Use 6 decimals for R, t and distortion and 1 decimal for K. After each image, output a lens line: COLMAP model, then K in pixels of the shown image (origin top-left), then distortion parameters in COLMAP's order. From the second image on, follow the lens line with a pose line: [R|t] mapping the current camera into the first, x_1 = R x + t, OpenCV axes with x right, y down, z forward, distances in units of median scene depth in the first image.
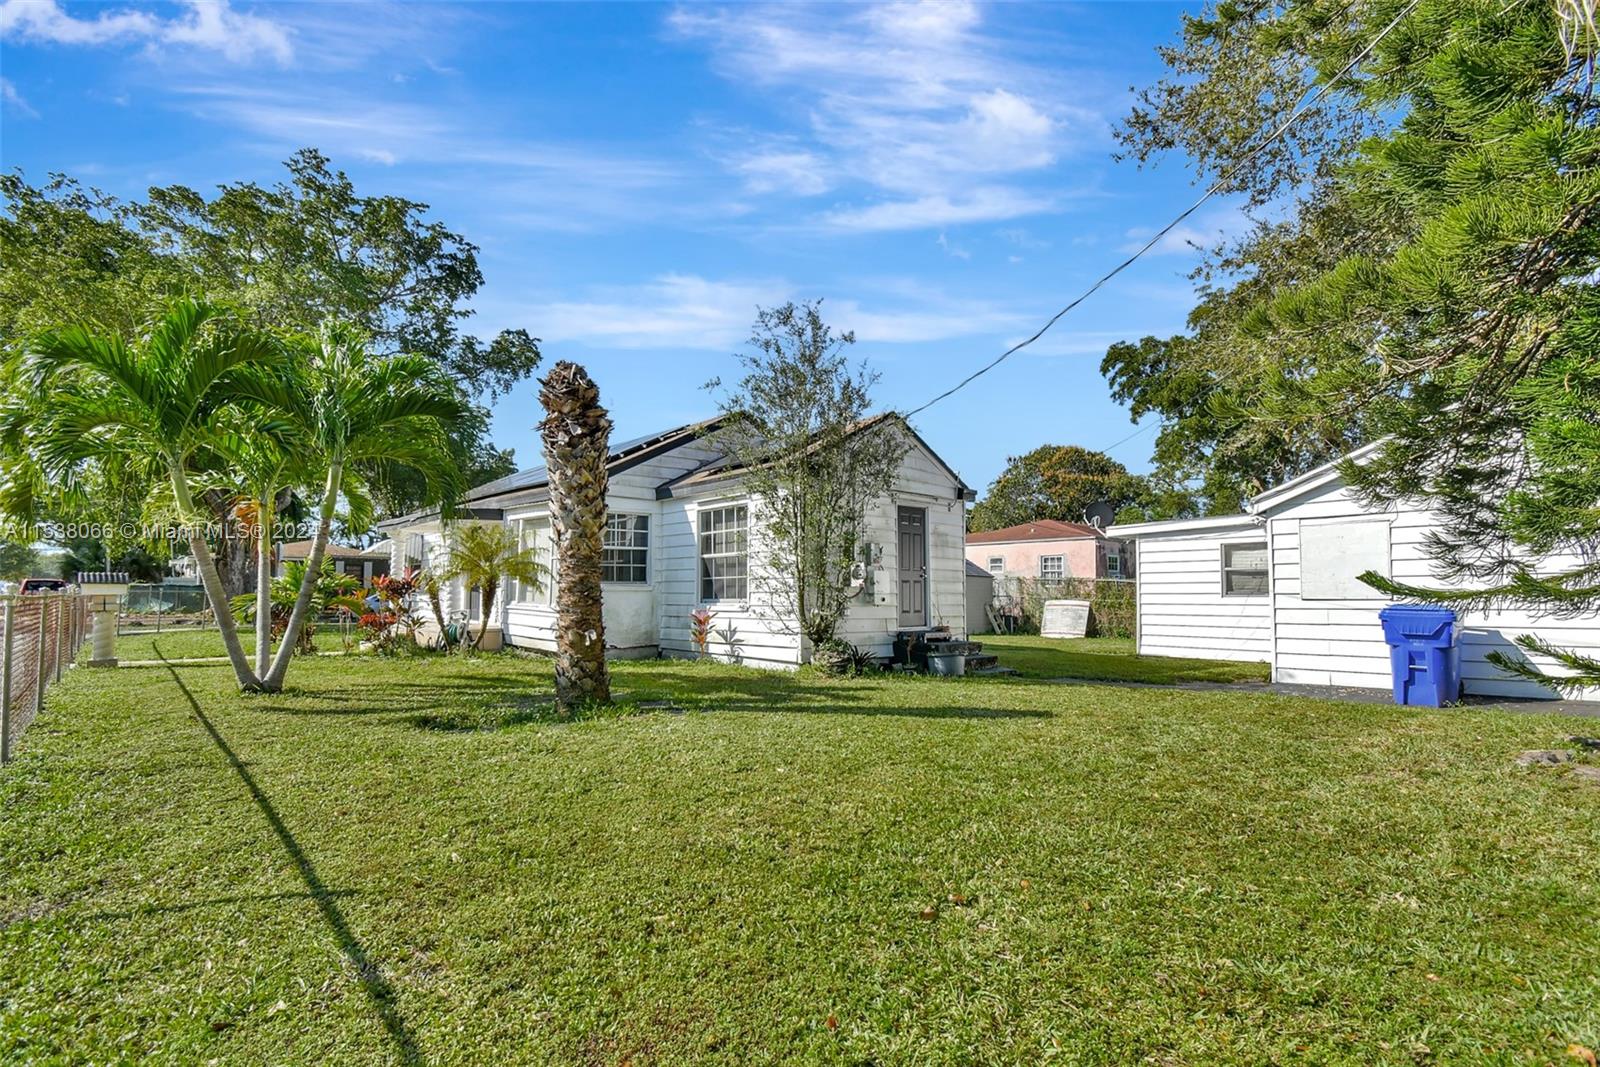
lens RADIAL K [[735.7, 0, 809.1], [0, 735.7, 565.7], [0, 0, 1]] dist [0.025786, -0.029949]
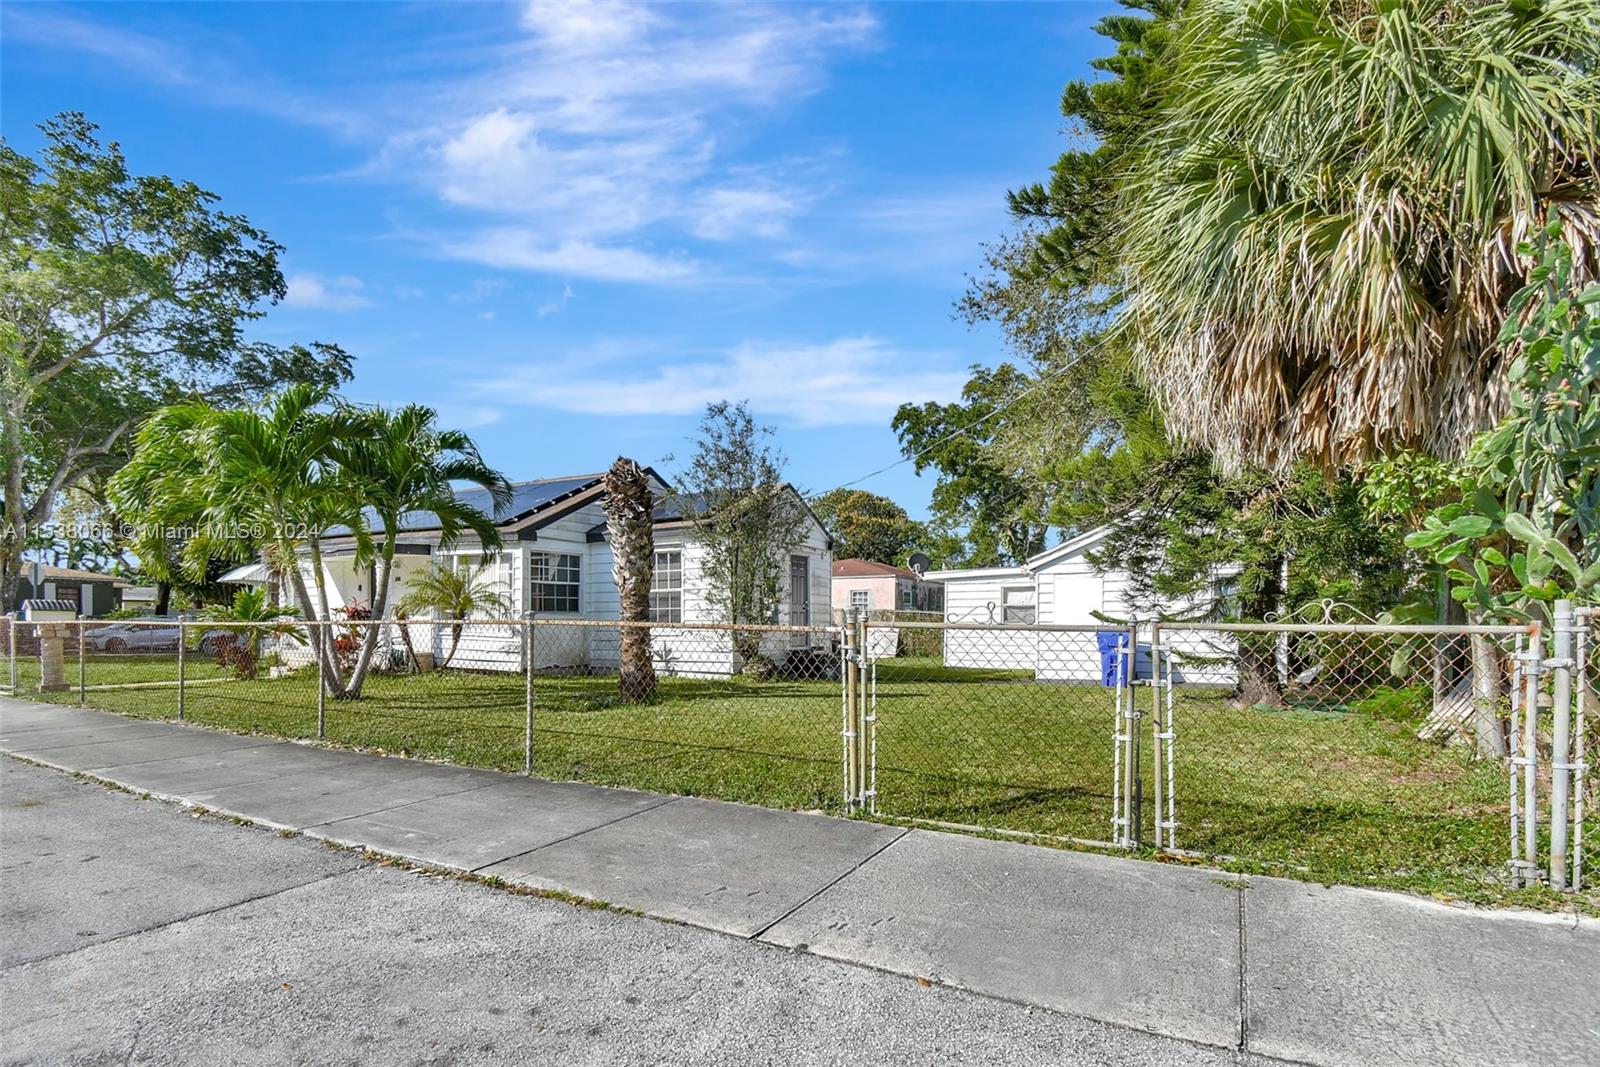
lens RADIAL K [[748.0, 0, 816.1], [0, 748.0, 642.3], [0, 0, 1]] dist [-0.000479, 0.000051]
pose [[0.953179, -0.006819, 0.302330, -0.220318], [-0.012282, 0.998048, 0.061232, -0.007376], [-0.302157, -0.062078, 0.951235, -0.267727]]
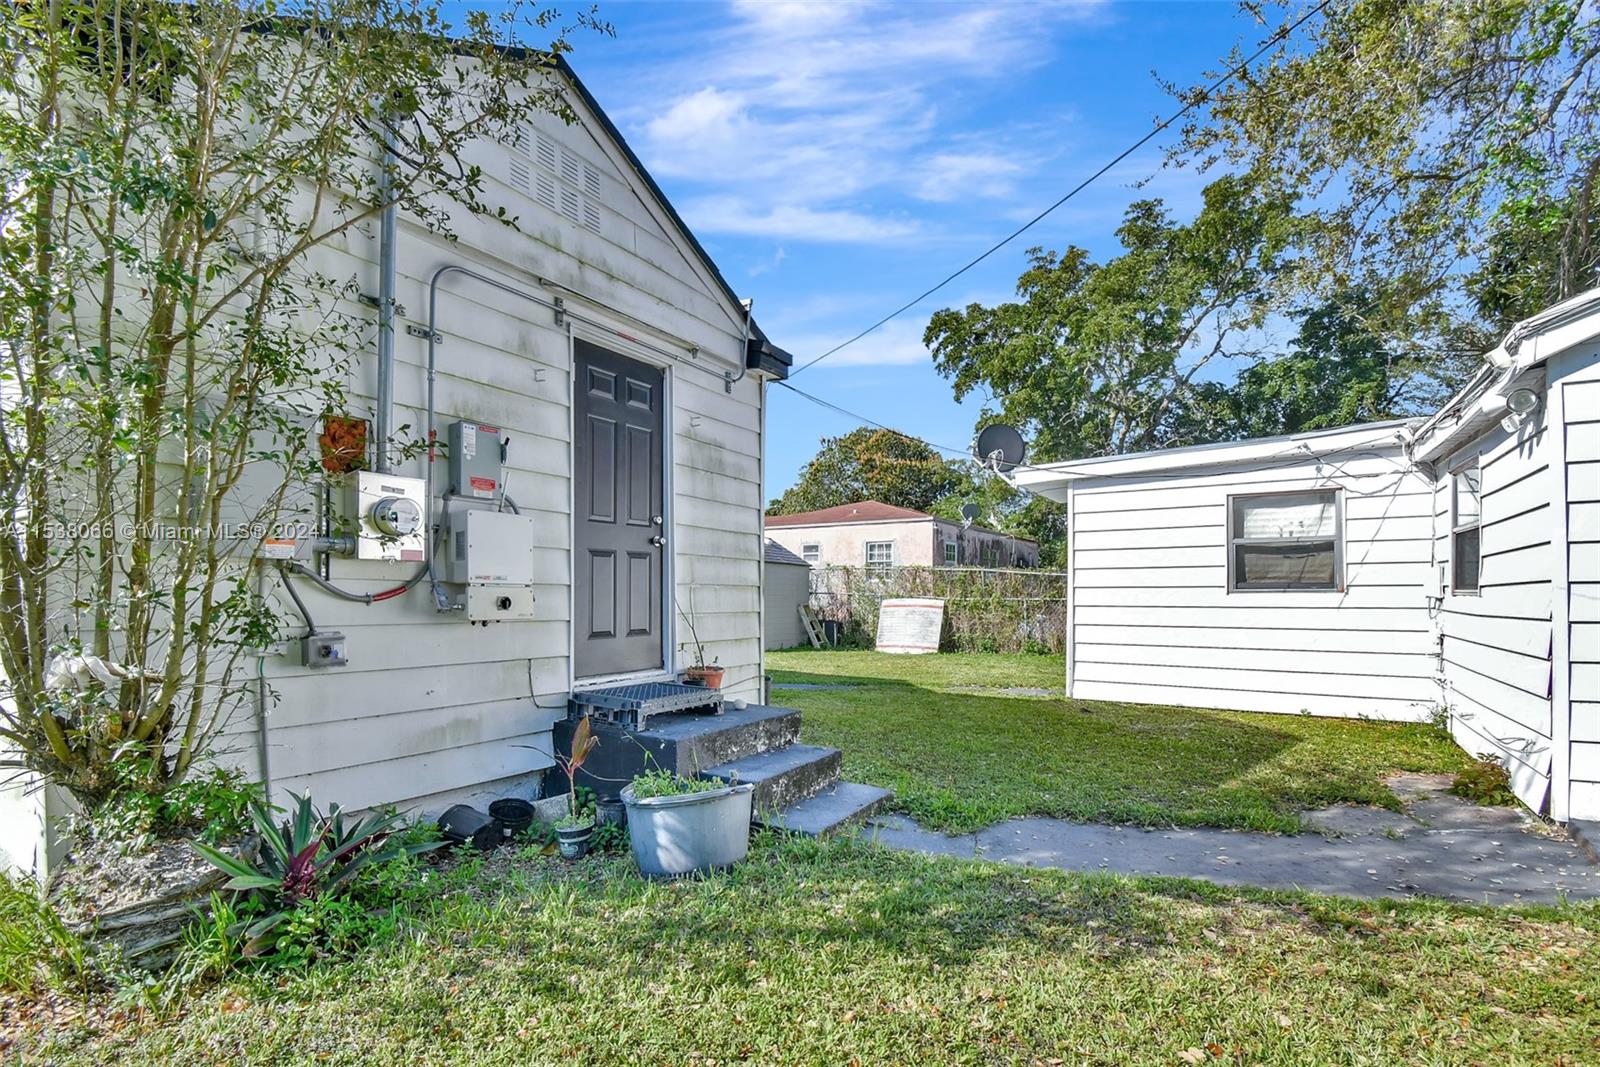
lens RADIAL K [[735.7, 0, 809.1], [0, 735.7, 565.7], [0, 0, 1]] dist [0.025786, -0.029949]
pose [[0.967683, 0.008043, 0.252040, 0.127837], [-0.008861, 0.999959, 0.002113, 0.024111], [-0.252012, -0.004279, 0.967715, 0.567455]]
